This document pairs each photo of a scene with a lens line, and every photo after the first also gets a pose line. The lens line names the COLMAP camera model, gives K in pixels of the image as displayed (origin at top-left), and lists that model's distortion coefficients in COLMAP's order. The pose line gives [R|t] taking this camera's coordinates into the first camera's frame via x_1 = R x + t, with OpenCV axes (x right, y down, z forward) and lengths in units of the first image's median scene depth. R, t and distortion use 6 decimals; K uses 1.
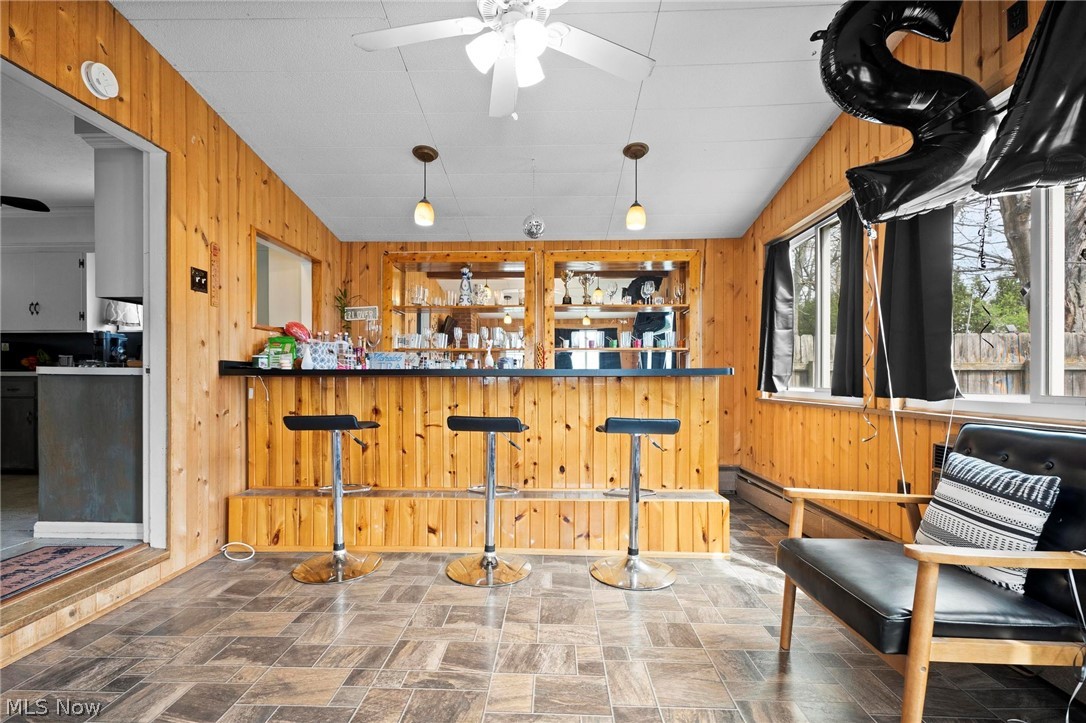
lens RADIAL K [[489.2, 0, 534.6], [0, 489.2, 376.4], [0, 0, 1]] dist [0.006718, -0.000658]
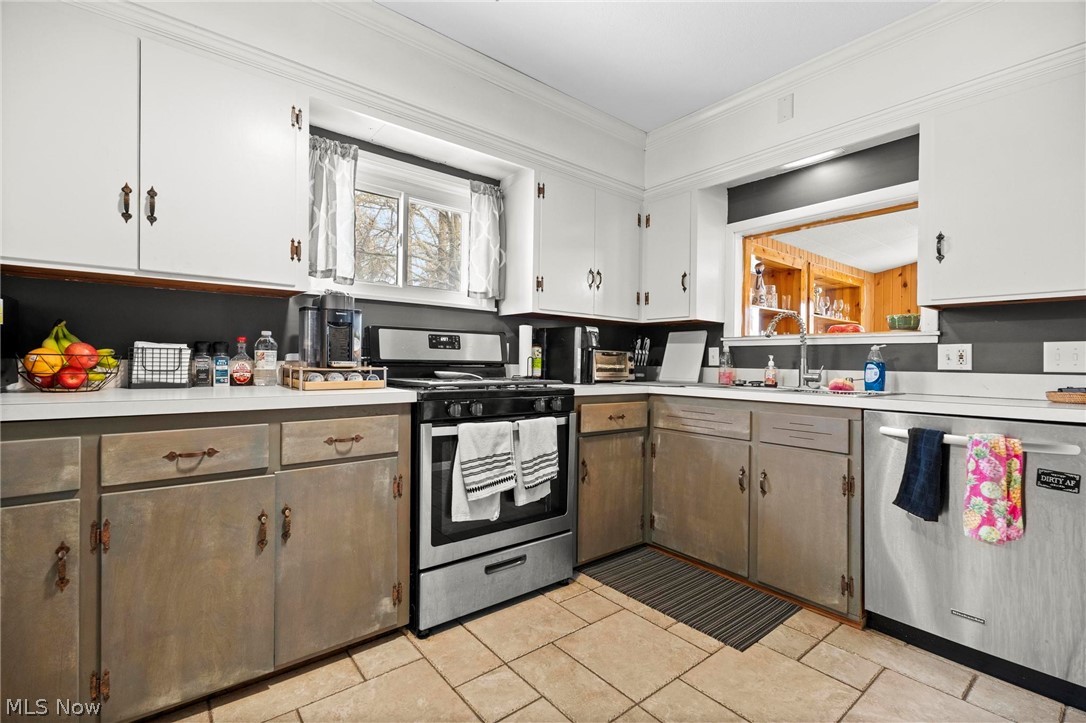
lens RADIAL K [[489.2, 0, 543.2], [0, 489.2, 351.9], [0, 0, 1]] dist [0.006718, -0.000658]
pose [[0.752751, 0.021312, 0.657960, -1.664811], [-0.018223, 0.999767, -0.011535, -0.062406], [-0.658053, -0.003307, 0.752964, 0.914006]]
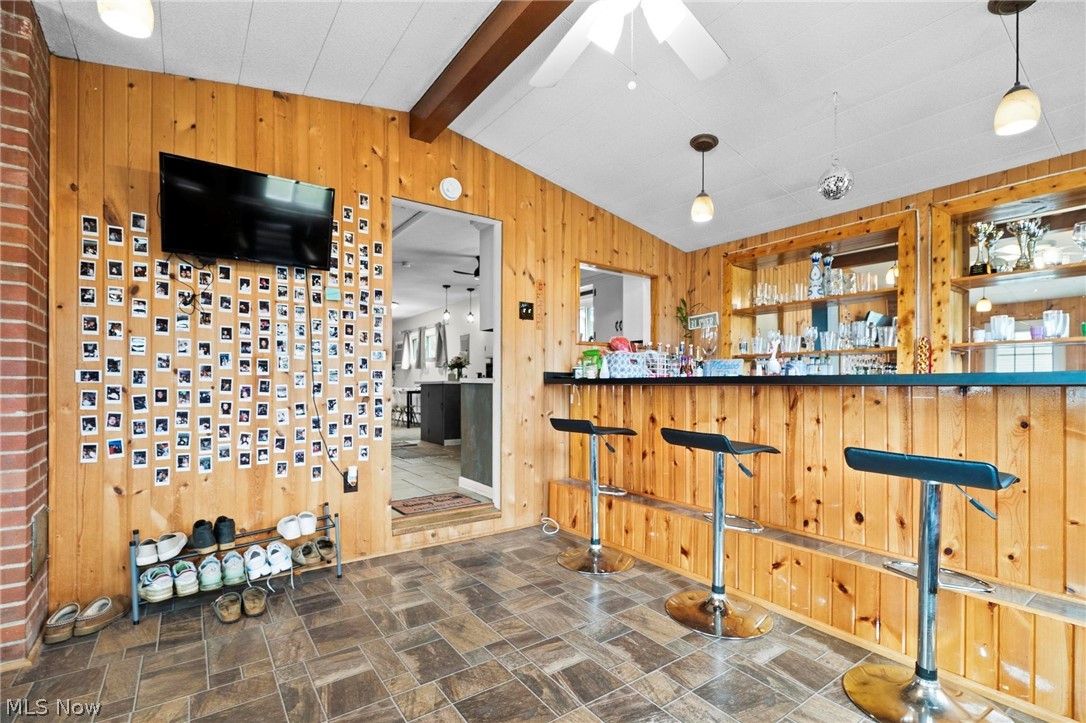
lens RADIAL K [[489.2, 0, 540.8], [0, 489.2, 384.4], [0, 0, 1]] dist [0.006718, -0.000658]
pose [[0.613205, 0.001047, -0.789923, 0.351198], [-0.003739, 0.999992, -0.001576, 0.001783], [0.789915, 0.003920, 0.613204, 0.218589]]
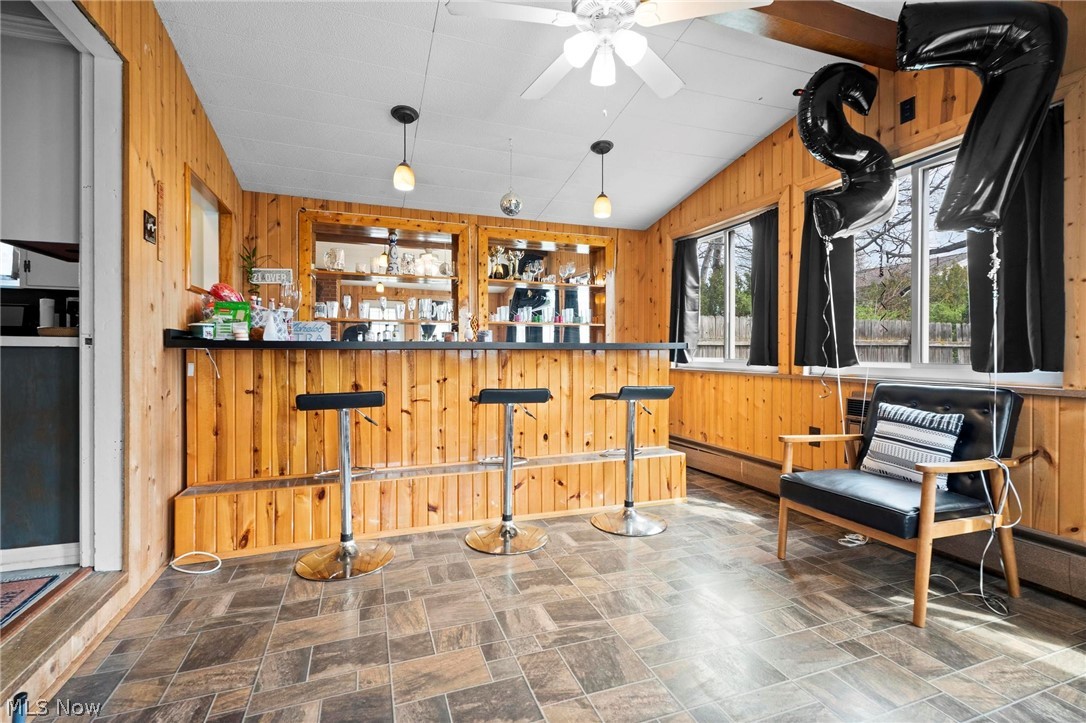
lens RADIAL K [[489.2, 0, 538.9], [0, 489.2, 350.0], [0, 0, 1]] dist [0.006718, -0.000658]
pose [[0.925552, 0.001718, 0.378615, -0.380005], [-0.002399, 0.999996, 0.001326, -0.000469], [-0.378612, -0.002136, 0.925553, 0.025646]]
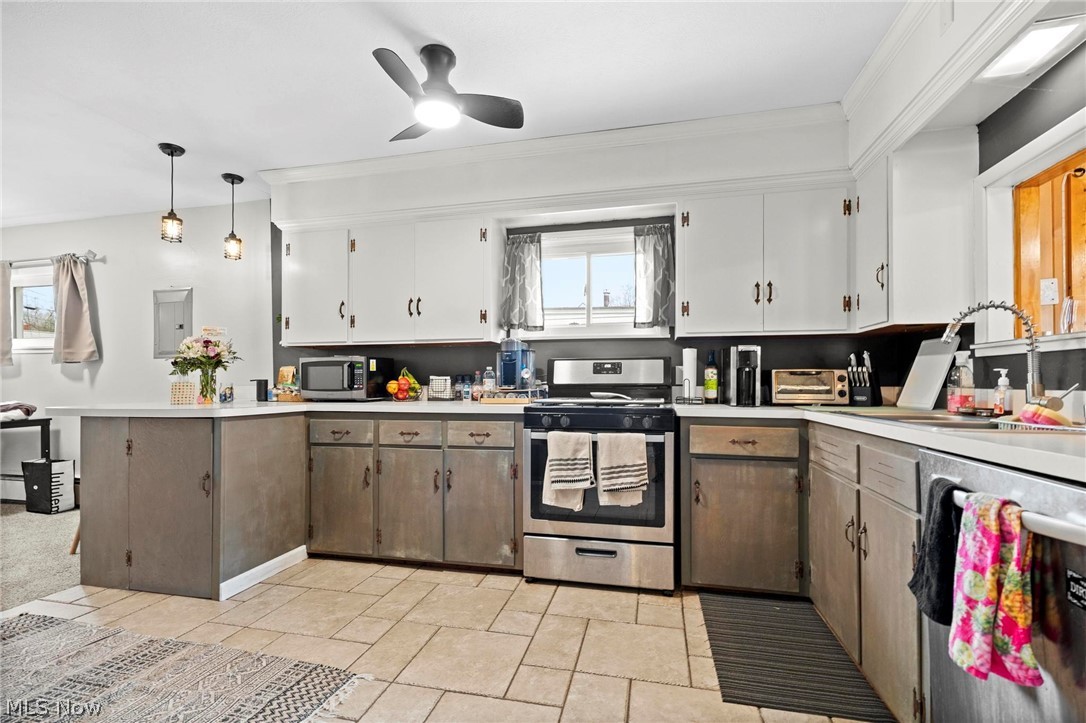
lens RADIAL K [[489.2, 0, 540.0], [0, 489.2, 367.1], [0, 0, 1]] dist [0.006718, -0.000658]
pose [[0.980772, -0.009752, -0.194911, -1.166161], [0.005125, 0.999693, -0.024229, -0.064761], [0.195088, 0.022765, 0.980522, 0.622865]]
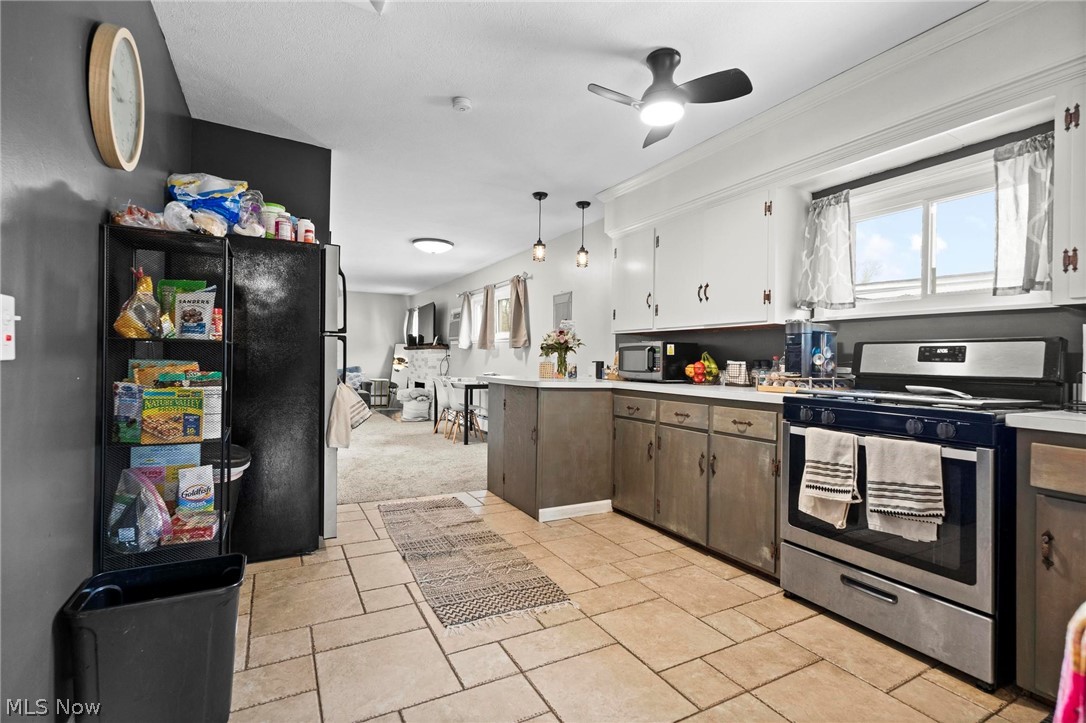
lens RADIAL K [[489.2, 0, 540.5], [0, 489.2, 347.1], [0, 0, 1]] dist [0.006718, -0.000658]
pose [[0.514037, -0.014376, -0.857647, -0.892966], [-0.020349, 0.999374, -0.028948, -0.062985], [0.857527, 0.032333, 0.513423, 0.746906]]
